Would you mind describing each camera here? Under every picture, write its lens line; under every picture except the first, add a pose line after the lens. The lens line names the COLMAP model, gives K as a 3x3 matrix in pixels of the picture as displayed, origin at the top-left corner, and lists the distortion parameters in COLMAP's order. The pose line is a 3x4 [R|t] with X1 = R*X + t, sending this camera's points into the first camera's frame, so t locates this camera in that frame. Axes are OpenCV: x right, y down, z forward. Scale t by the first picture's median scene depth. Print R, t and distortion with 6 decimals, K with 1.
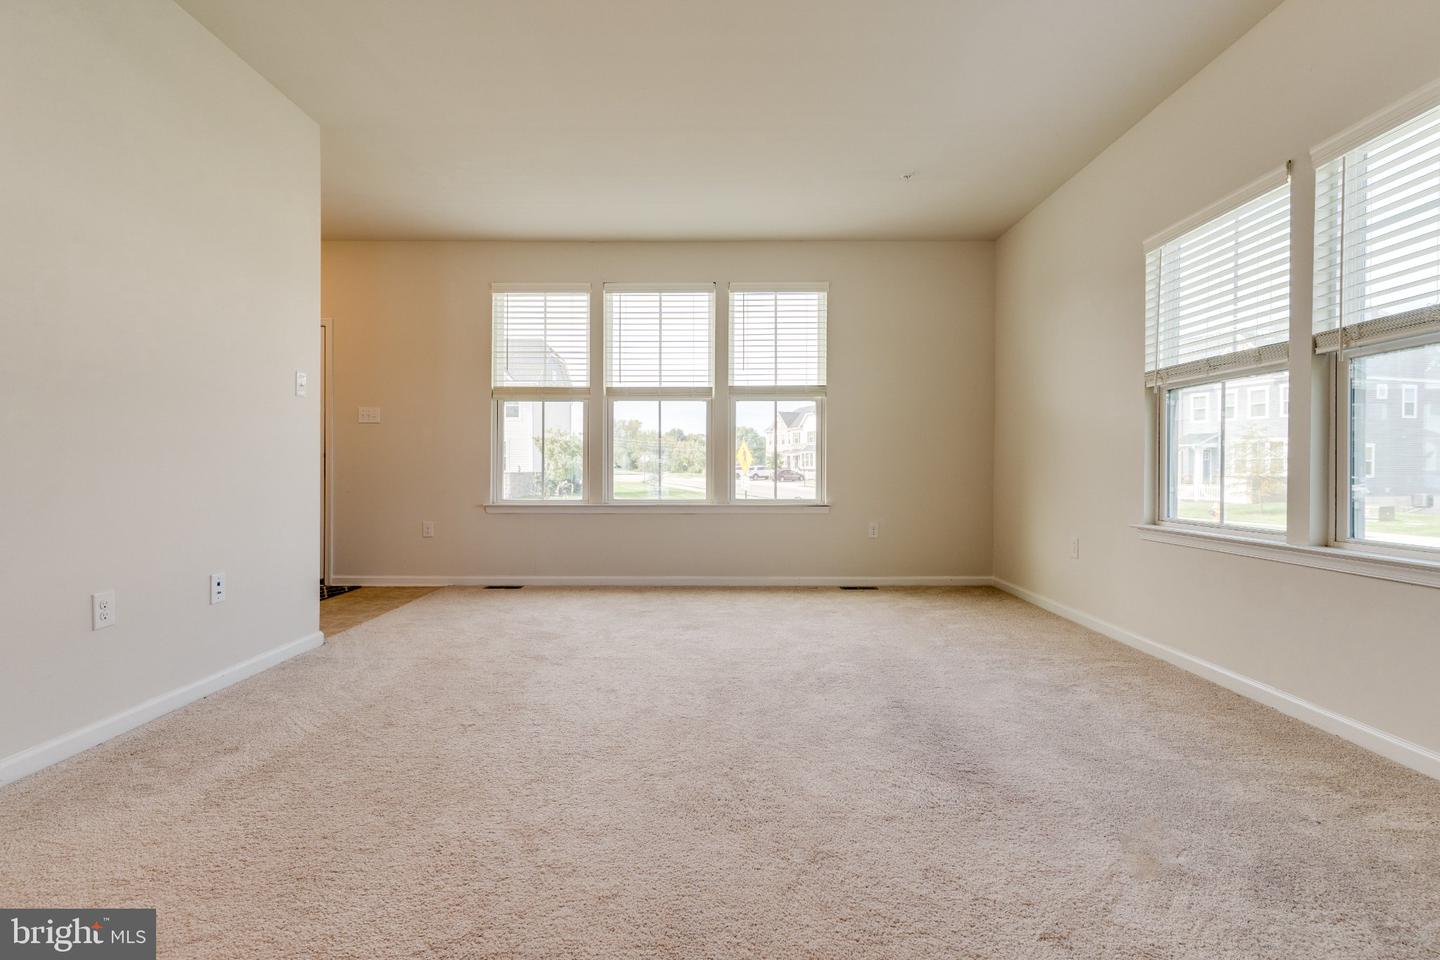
lens RADIAL K [[689.0, 0, 716.8], [0, 689.0, 477.6], [0, 0, 1]] dist [0.007360, -0.001991]
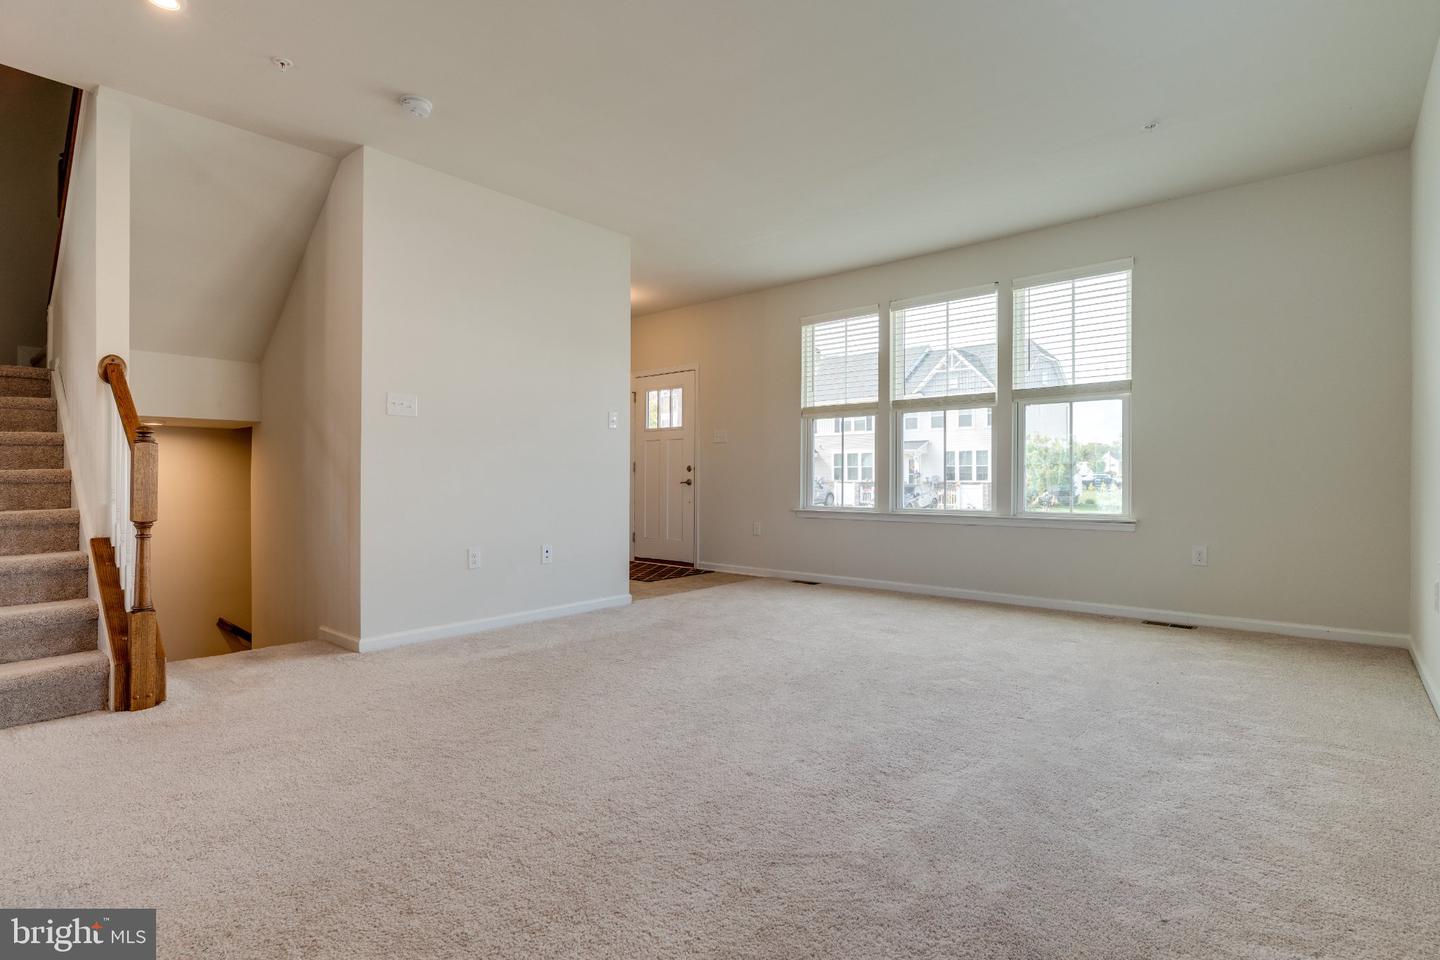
lens RADIAL K [[689.0, 0, 685.9], [0, 689.0, 470.6], [0, 0, 1]] dist [0.007360, -0.001991]
pose [[0.753748, -0.009019, -0.657102, 0.295165], [-0.006892, 0.999742, -0.021627, -0.000051], [0.657128, 0.020830, 0.753491, 0.007413]]
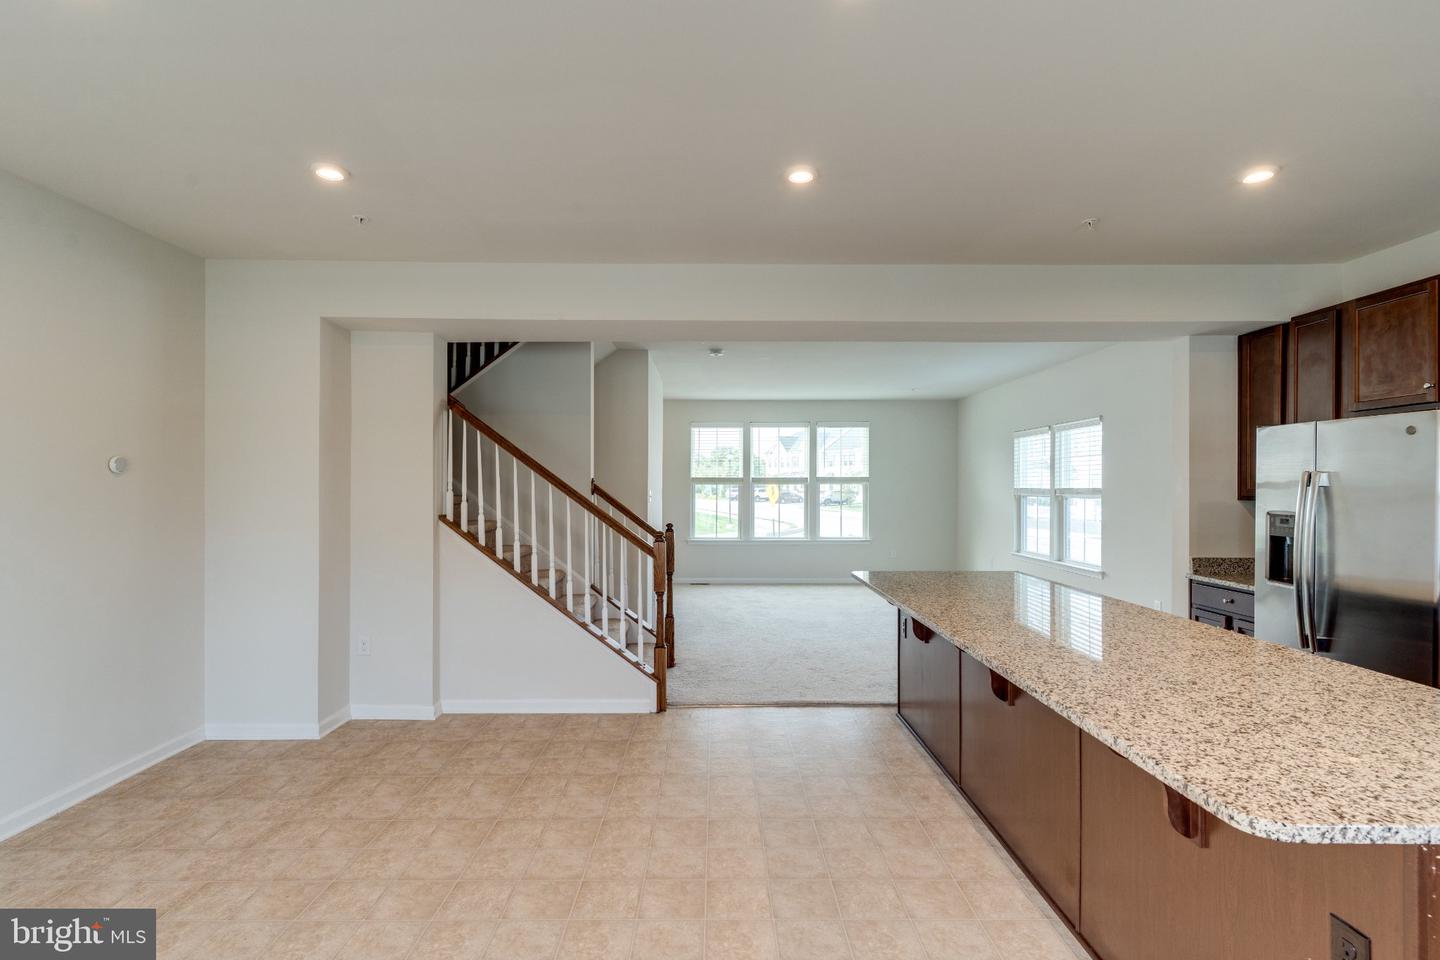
lens RADIAL K [[689.0, 0, 715.3], [0, 689.0, 477.3], [0, 0, 1]] dist [0.007360, -0.001991]
pose [[0.999851, -0.001893, 0.017141, -0.302959], [0.002300, 0.999715, -0.023767, -0.090770], [-0.017092, 0.023802, 0.999571, -0.906847]]
